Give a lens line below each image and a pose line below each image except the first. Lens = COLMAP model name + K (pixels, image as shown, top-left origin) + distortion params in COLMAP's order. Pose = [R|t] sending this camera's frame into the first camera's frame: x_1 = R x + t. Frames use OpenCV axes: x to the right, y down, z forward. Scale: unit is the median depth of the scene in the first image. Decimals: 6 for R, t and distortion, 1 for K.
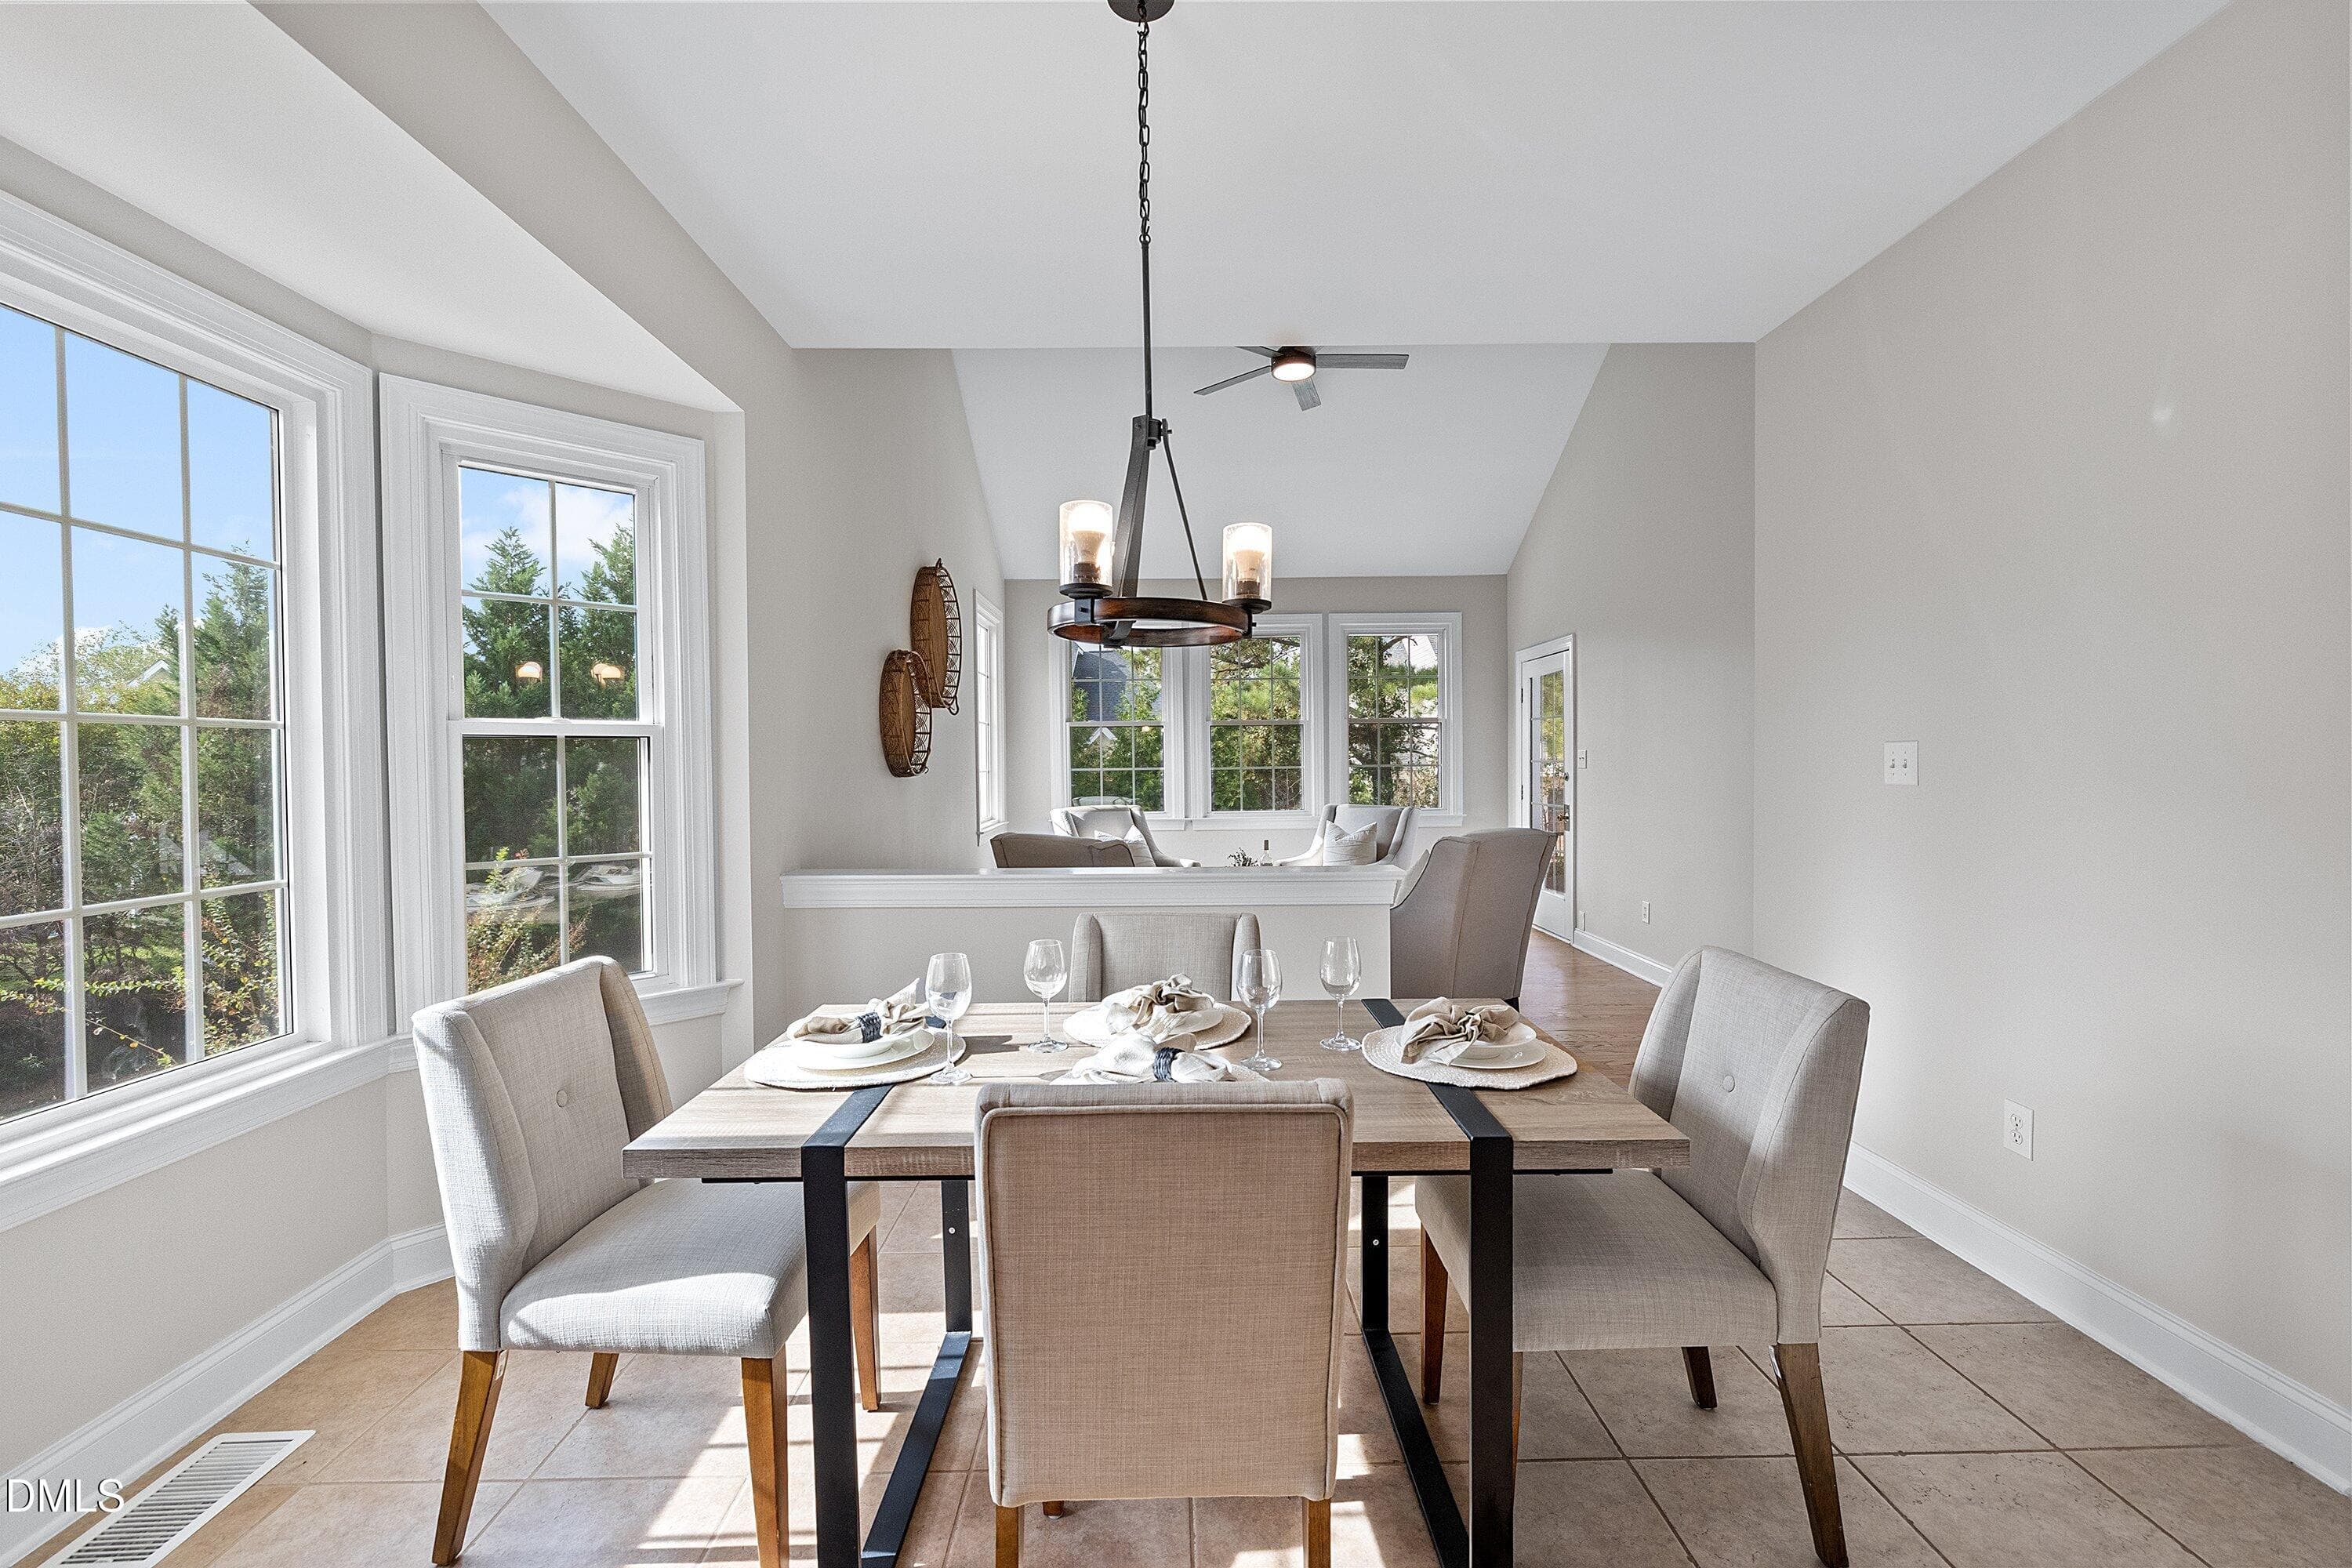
lens RADIAL K [[1008.6, 0, 1175.8], [0, 1008.6, 772.4], [0, 0, 1]] dist [0.003738, 0.000319]
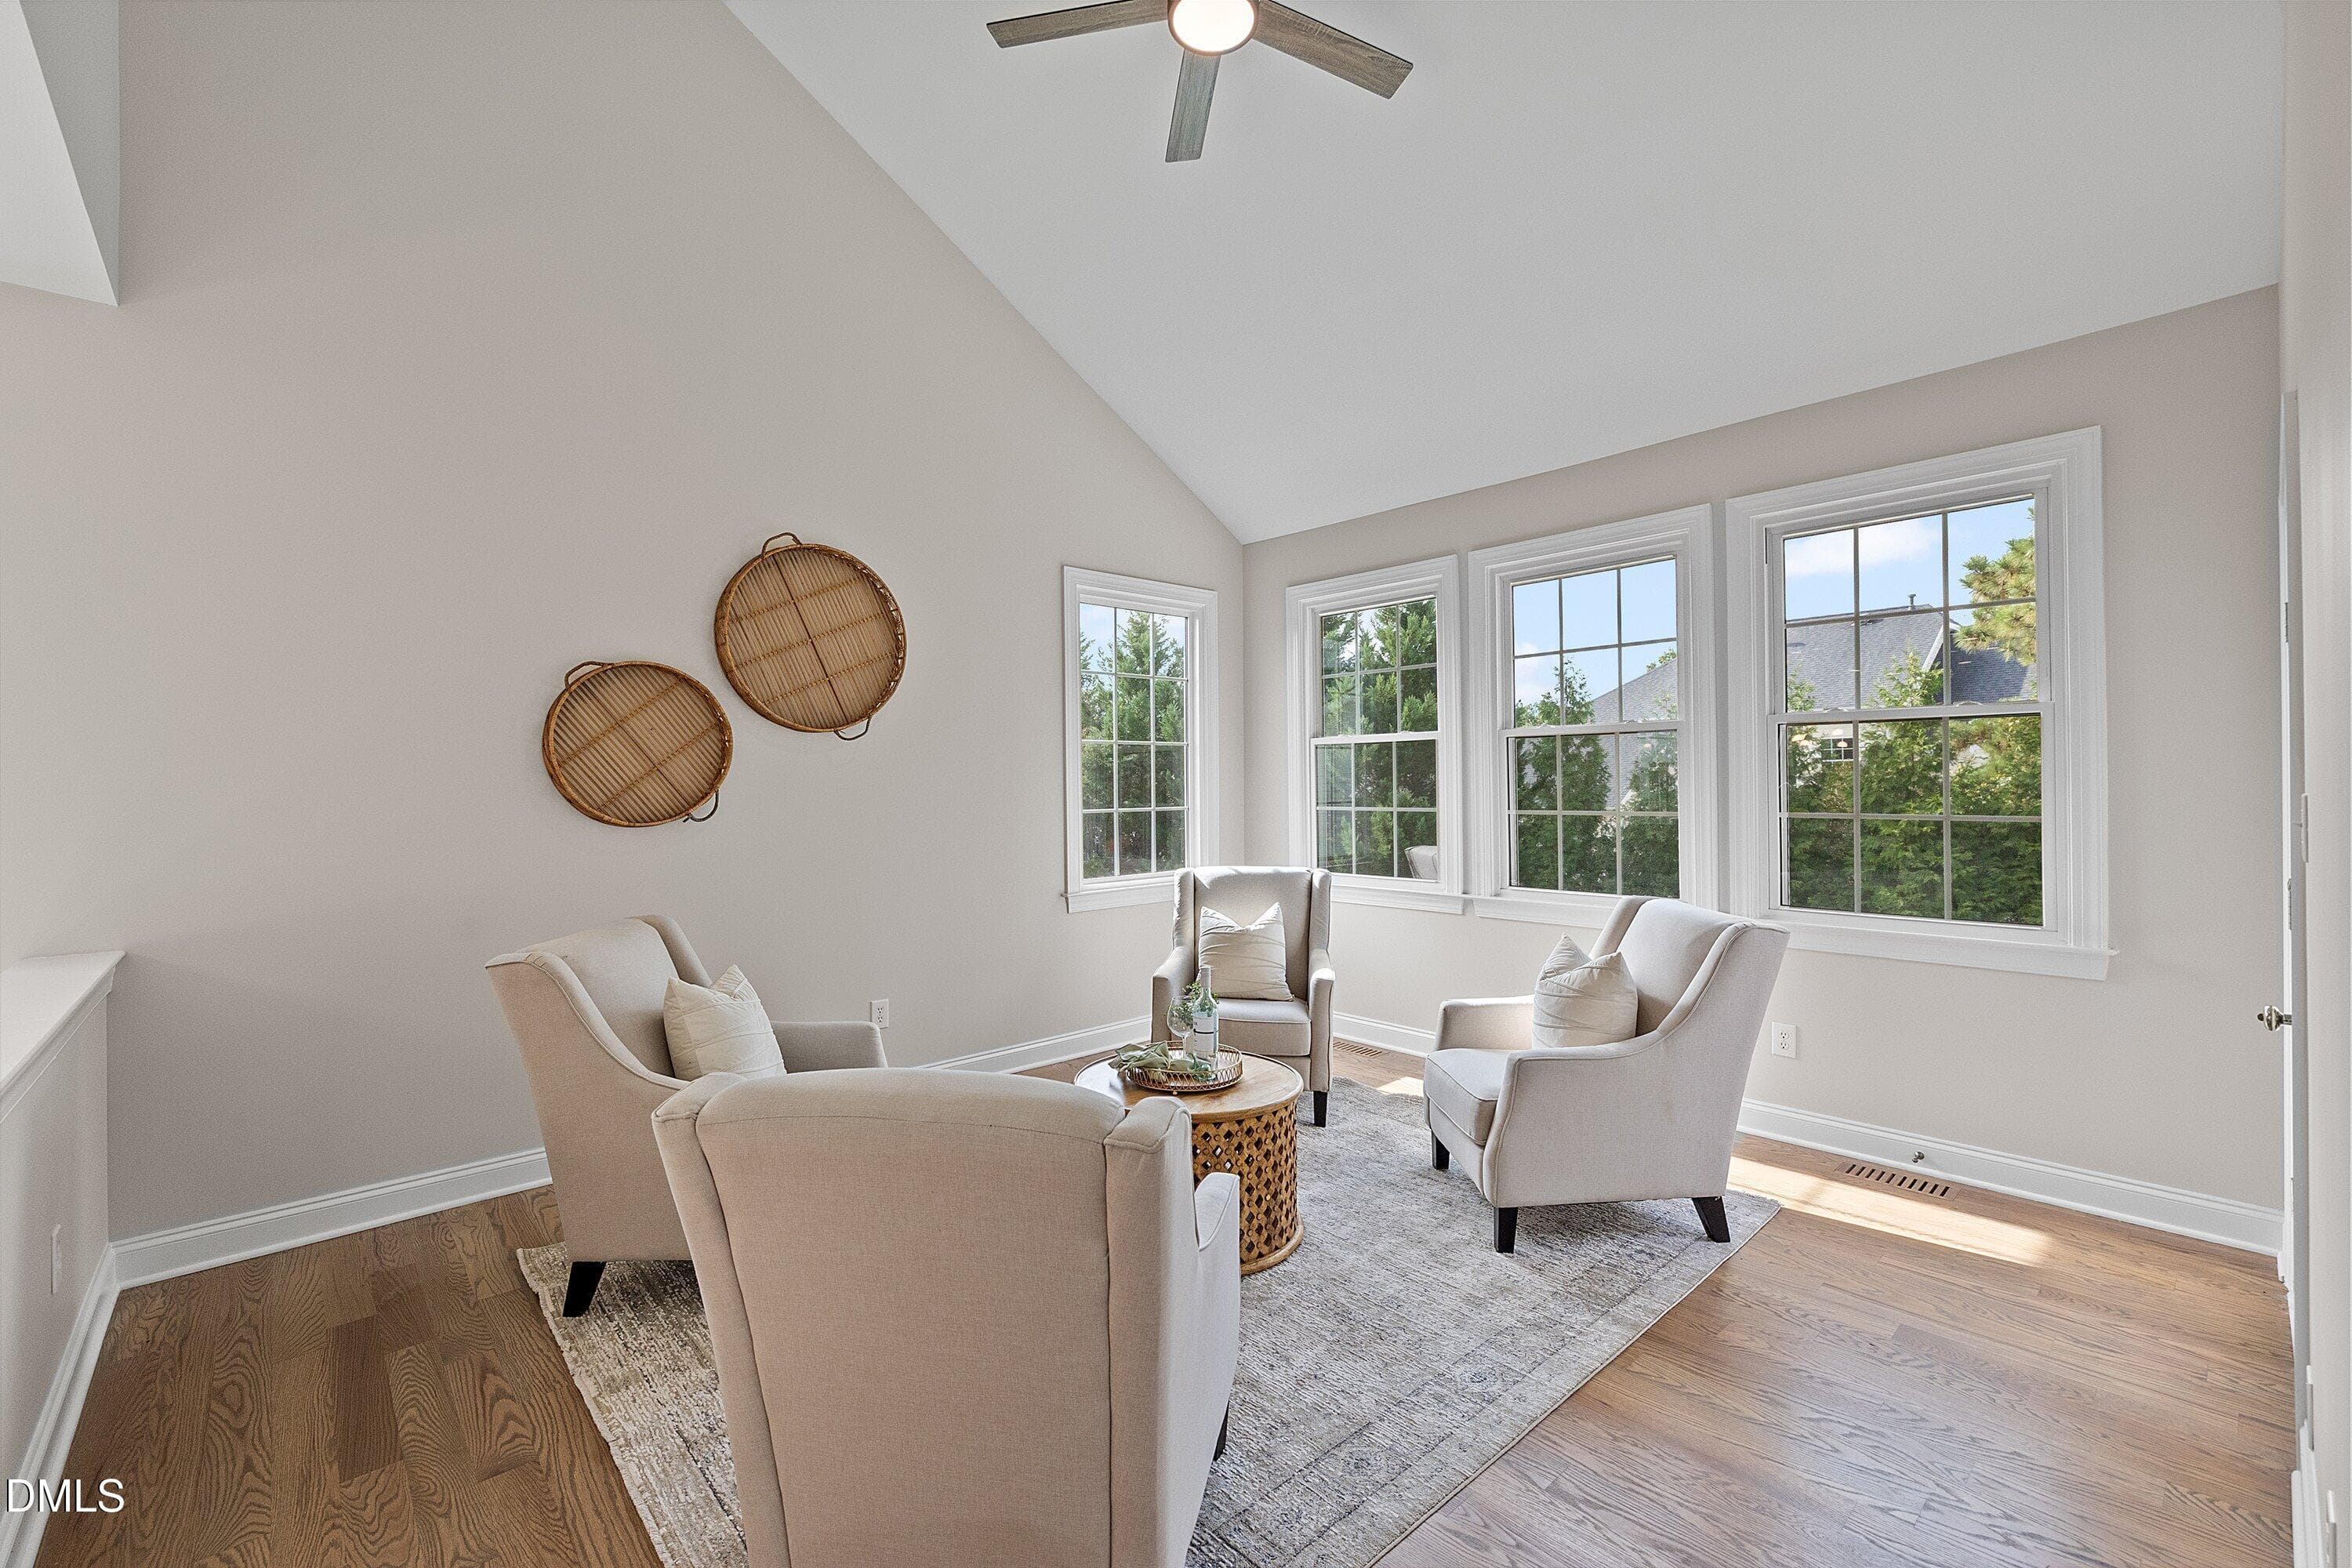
lens RADIAL K [[1008.6, 0, 1179.3], [0, 1008.6, 786.4], [0, 0, 1]] dist [0.003738, 0.000319]
pose [[0.661092, 0.008146, -0.750261, 0.343047], [-0.009729, 0.999950, 0.002284, -0.017982], [0.750242, 0.005789, 0.661138, 0.479065]]
